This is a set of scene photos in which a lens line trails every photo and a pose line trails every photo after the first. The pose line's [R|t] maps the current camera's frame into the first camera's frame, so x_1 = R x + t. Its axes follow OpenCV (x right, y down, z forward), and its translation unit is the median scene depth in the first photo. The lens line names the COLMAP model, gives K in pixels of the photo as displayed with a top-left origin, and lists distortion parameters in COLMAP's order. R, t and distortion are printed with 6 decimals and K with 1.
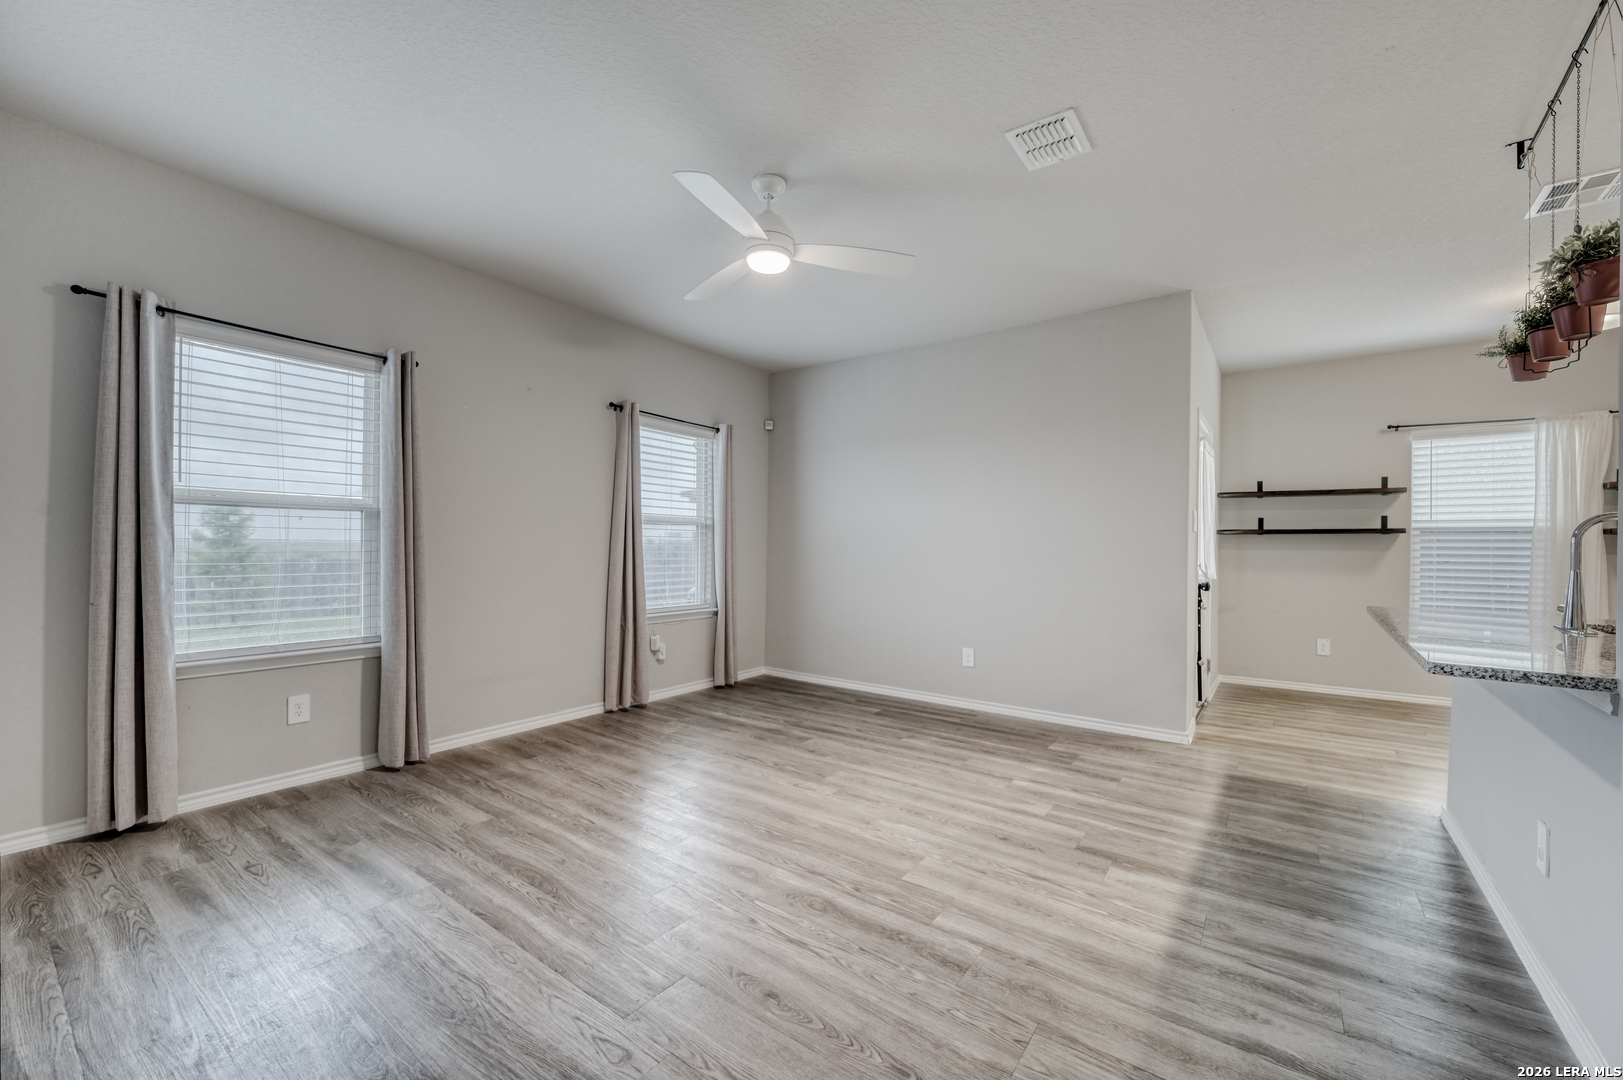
lens RADIAL K [[643.6, 0, 814.6], [0, 643.6, 536.4], [0, 0, 1]] dist [-0.002204, -0.000286]
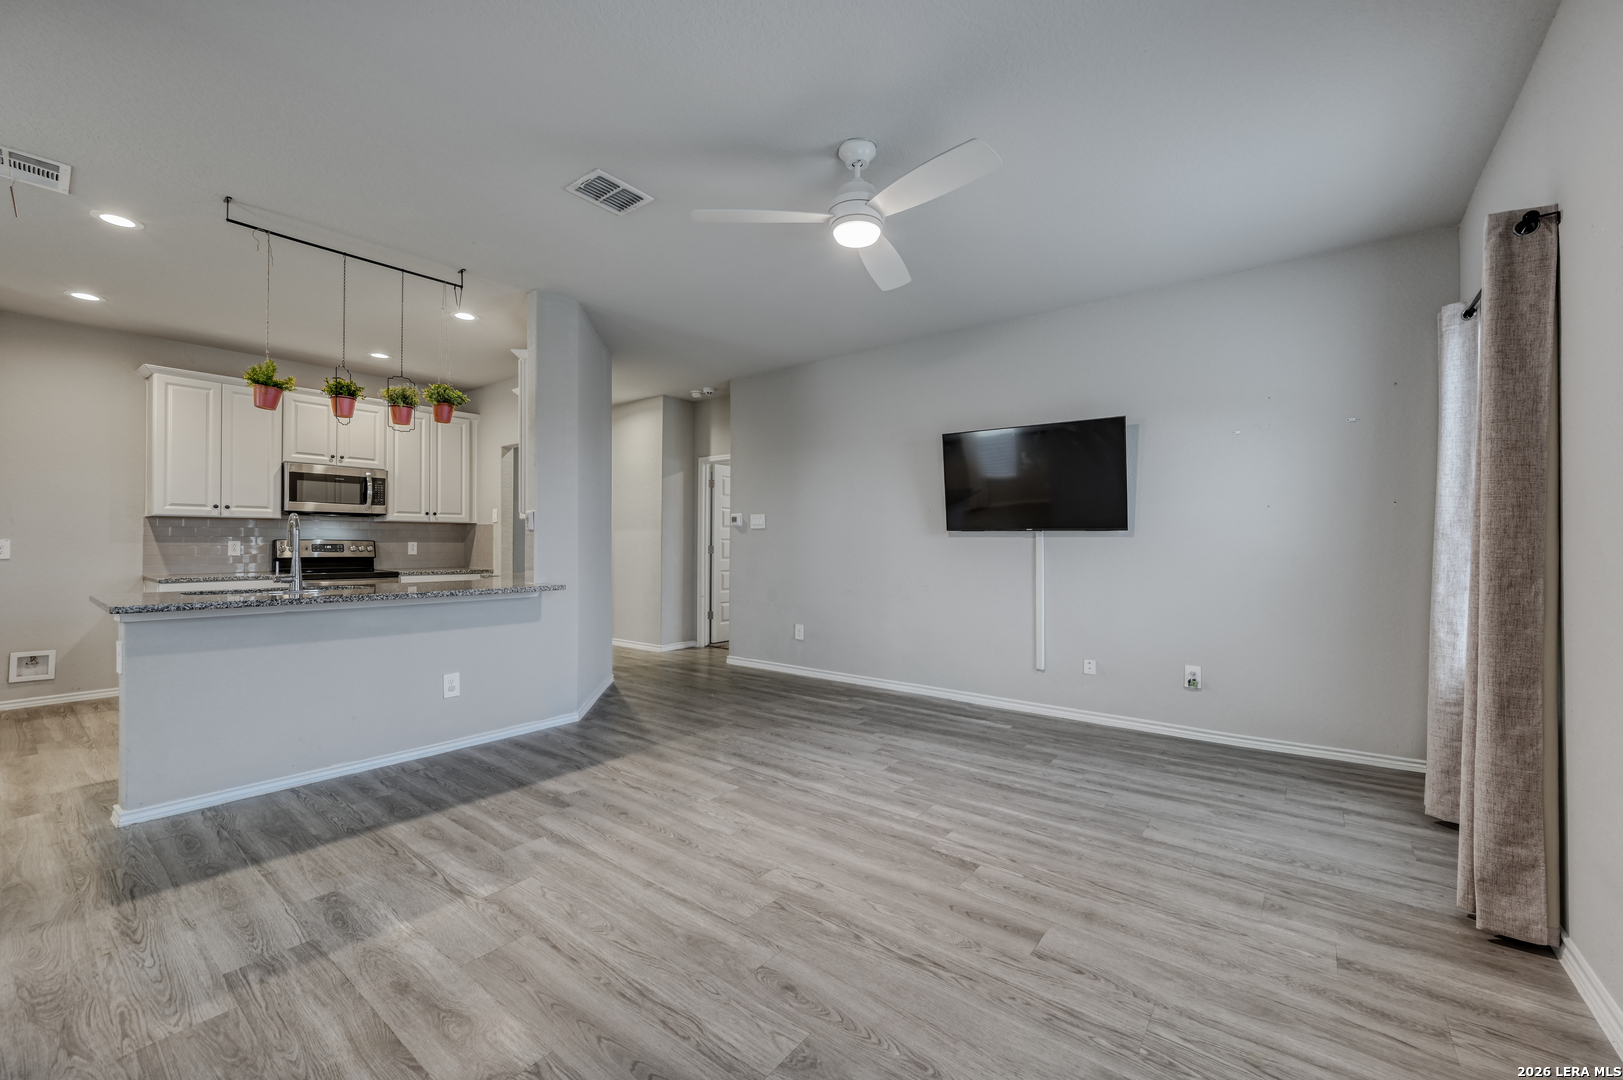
lens RADIAL K [[643.6, 0, 814.6], [0, 643.6, 536.4], [0, 0, 1]] dist [-0.002204, -0.000286]
pose [[-0.999630, -0.012535, 0.024129, -0.034119], [-0.013151, 0.999587, -0.025550, 0.027223], [-0.023799, -0.025858, -0.999382, 1.669911]]
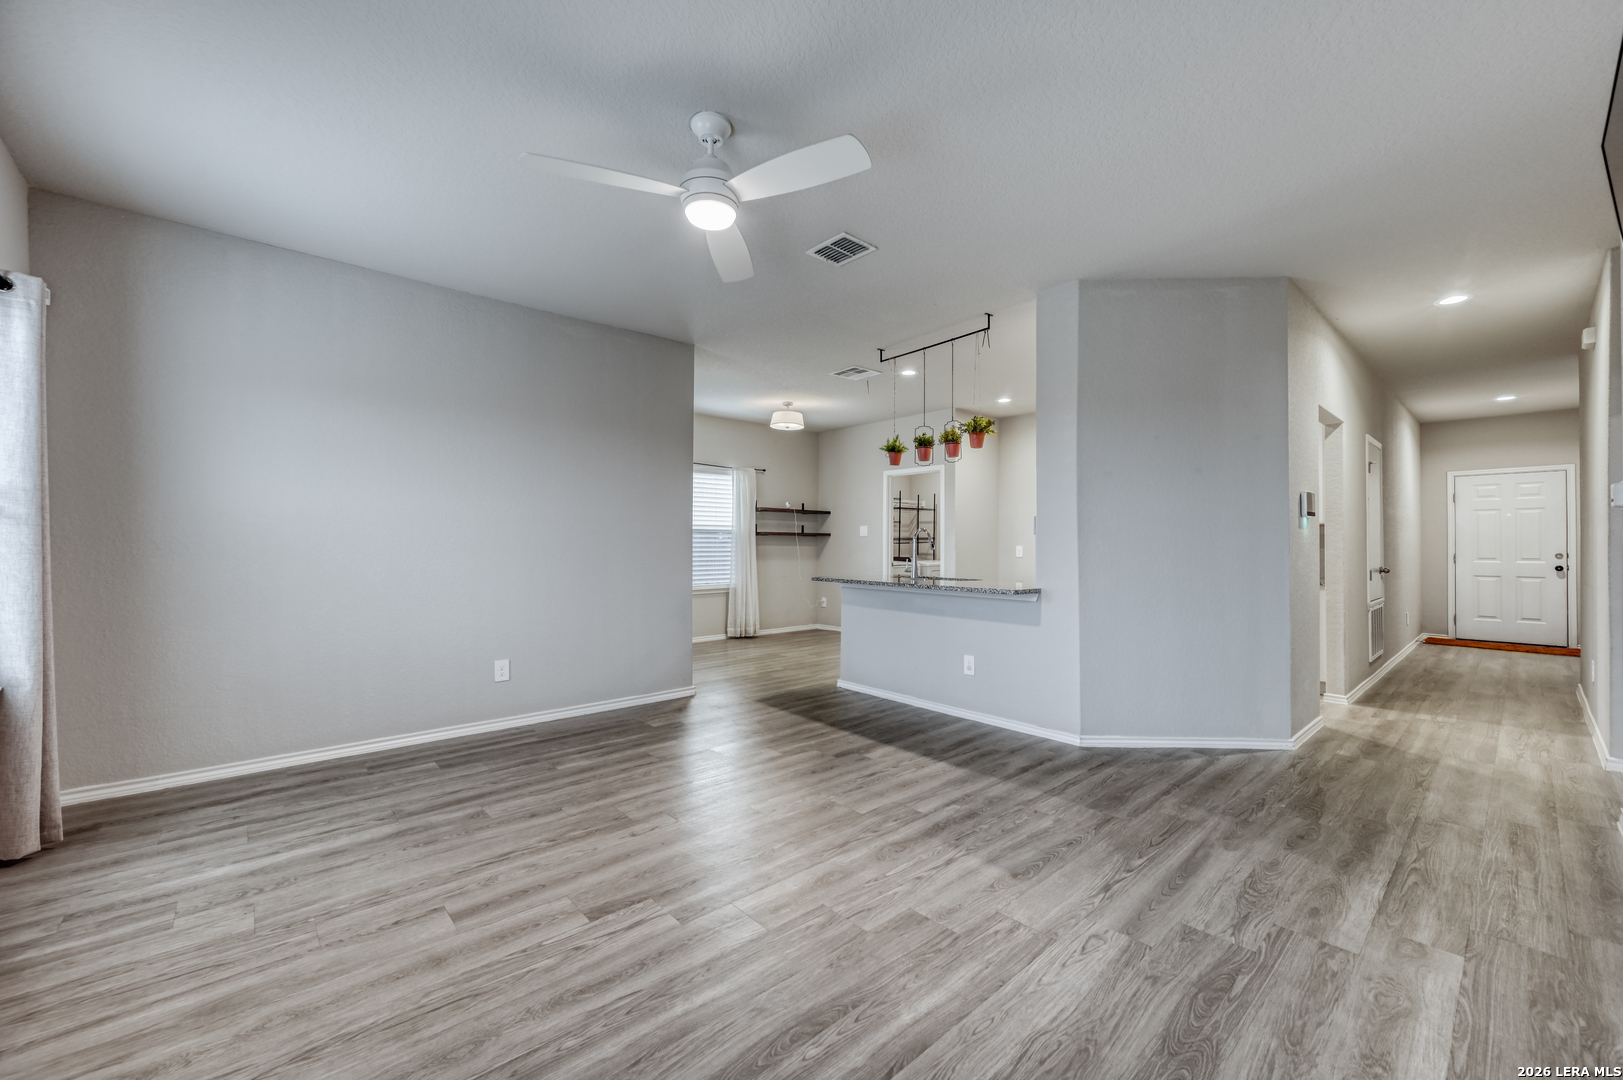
lens RADIAL K [[642.8, 0, 818.1], [0, 642.8, 540.8], [0, 0, 1]] dist [0.000155, 0.000037]
pose [[0.201752, -0.002029, 0.979435, -0.772752], [-0.015014, 0.999874, 0.005164, 0.001402], [-0.979322, -0.015747, 0.201696, 0.595883]]
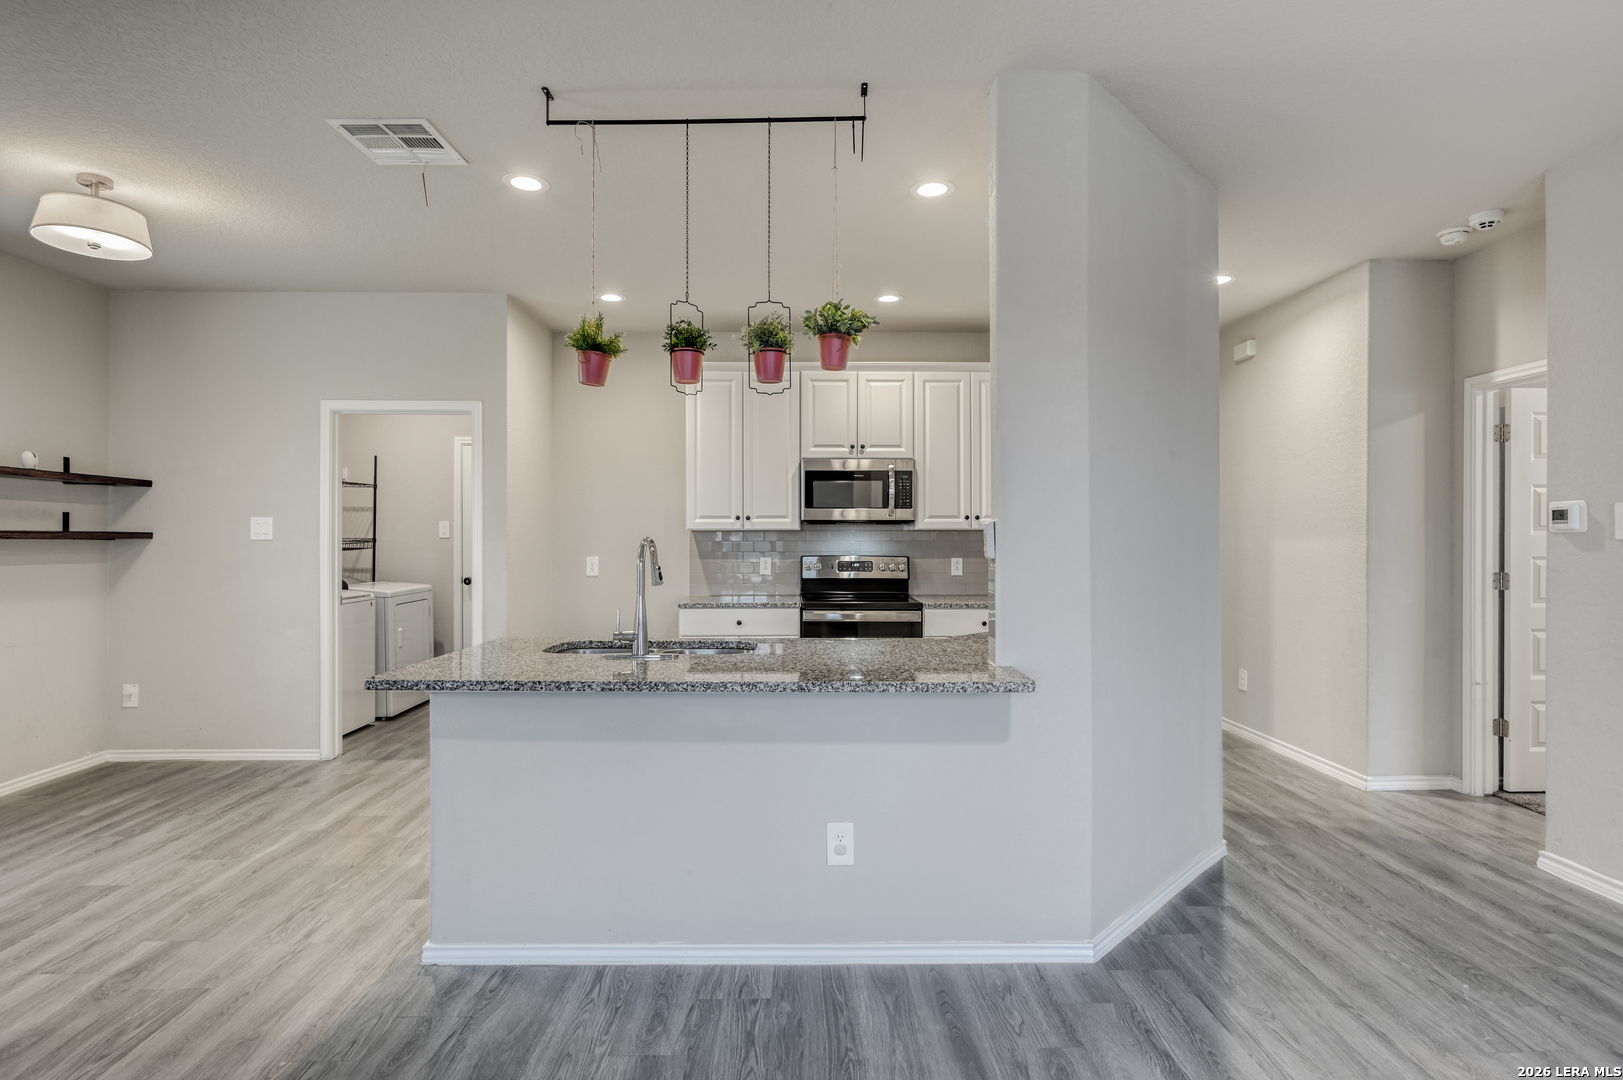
lens RADIAL K [[829.7, 0, 810.3], [0, 829.7, 537.0], [0, 0, 1]] dist [-0.001865, 0.000203]
pose [[-0.607681, -0.009668, 0.794122, 0.010834], [-0.018087, 0.999835, -0.001668, -0.026877], [-0.793975, -0.015377, -0.607756, 1.066504]]
